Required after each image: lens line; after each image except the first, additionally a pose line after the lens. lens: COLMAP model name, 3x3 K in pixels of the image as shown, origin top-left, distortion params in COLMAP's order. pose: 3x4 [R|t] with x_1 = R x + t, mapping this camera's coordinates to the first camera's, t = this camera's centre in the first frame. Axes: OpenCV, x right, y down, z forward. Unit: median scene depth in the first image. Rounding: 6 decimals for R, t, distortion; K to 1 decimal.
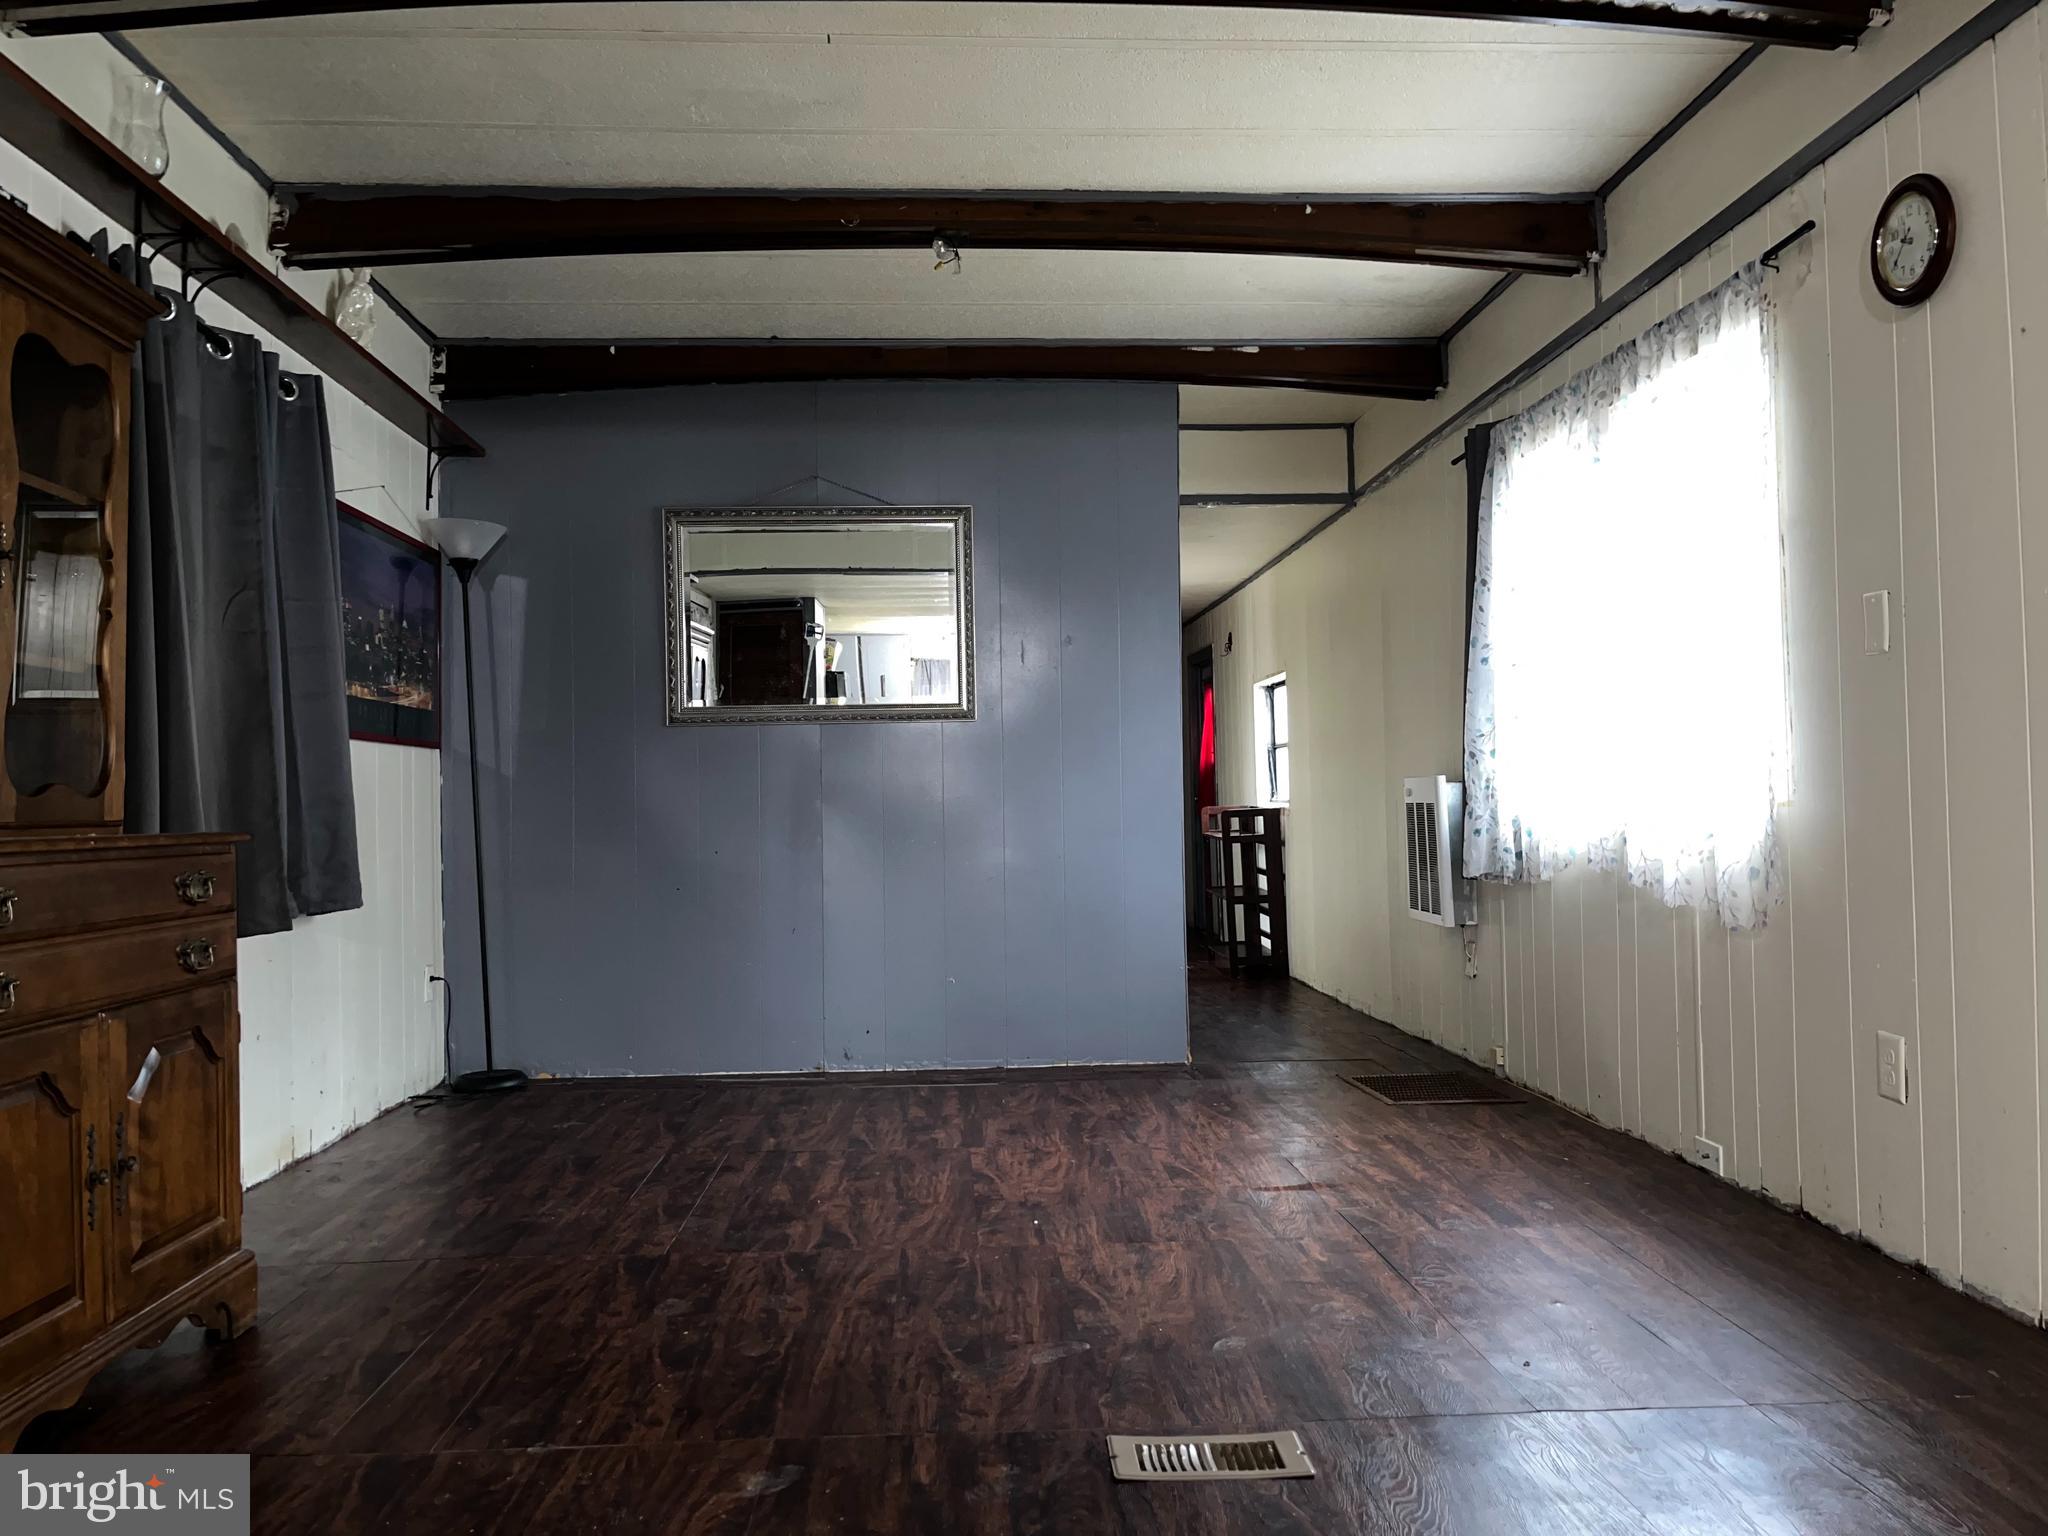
lens RADIAL K [[1566.1, 0, 1010.8], [0, 1566.1, 769.4], [0, 0, 1]] dist [0.025800, 0.006868]
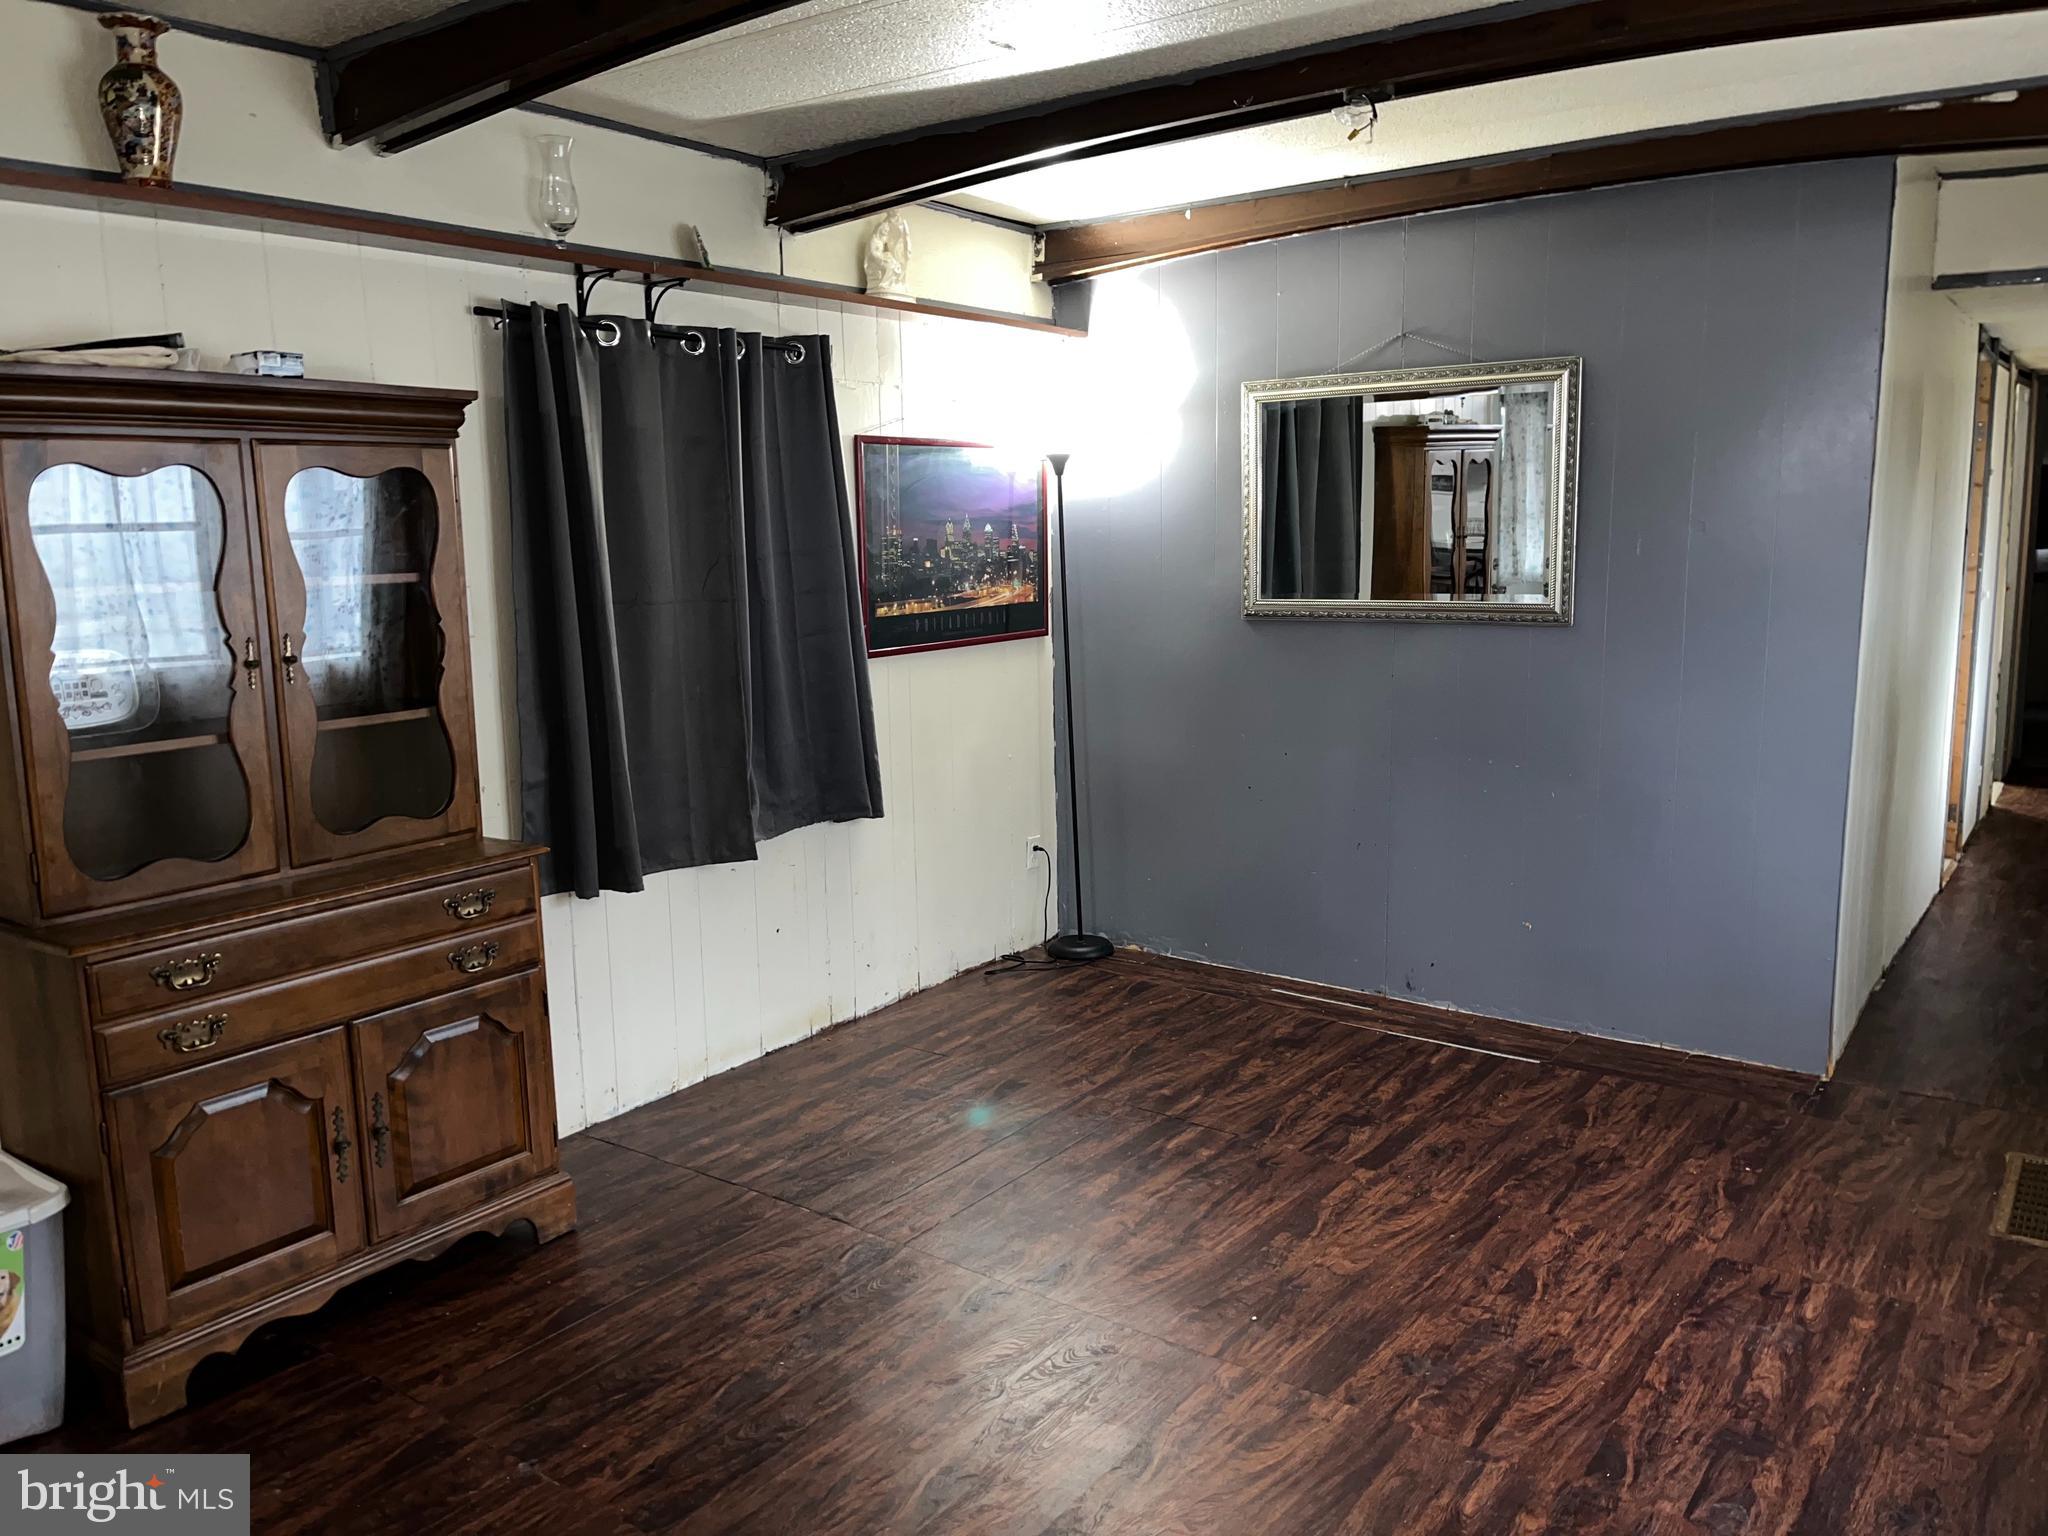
lens RADIAL K [[1549.7, 0, 1012.2], [0, 1549.7, 774.6], [0, 0, 1]] dist [0.072477, -0.109191]
pose [[0.771269, 0.108565, -0.627182, 0.341736], [0.023996, 0.979687, 0.199092, -0.156376], [0.636056, -0.168603, 0.752998, 0.221745]]
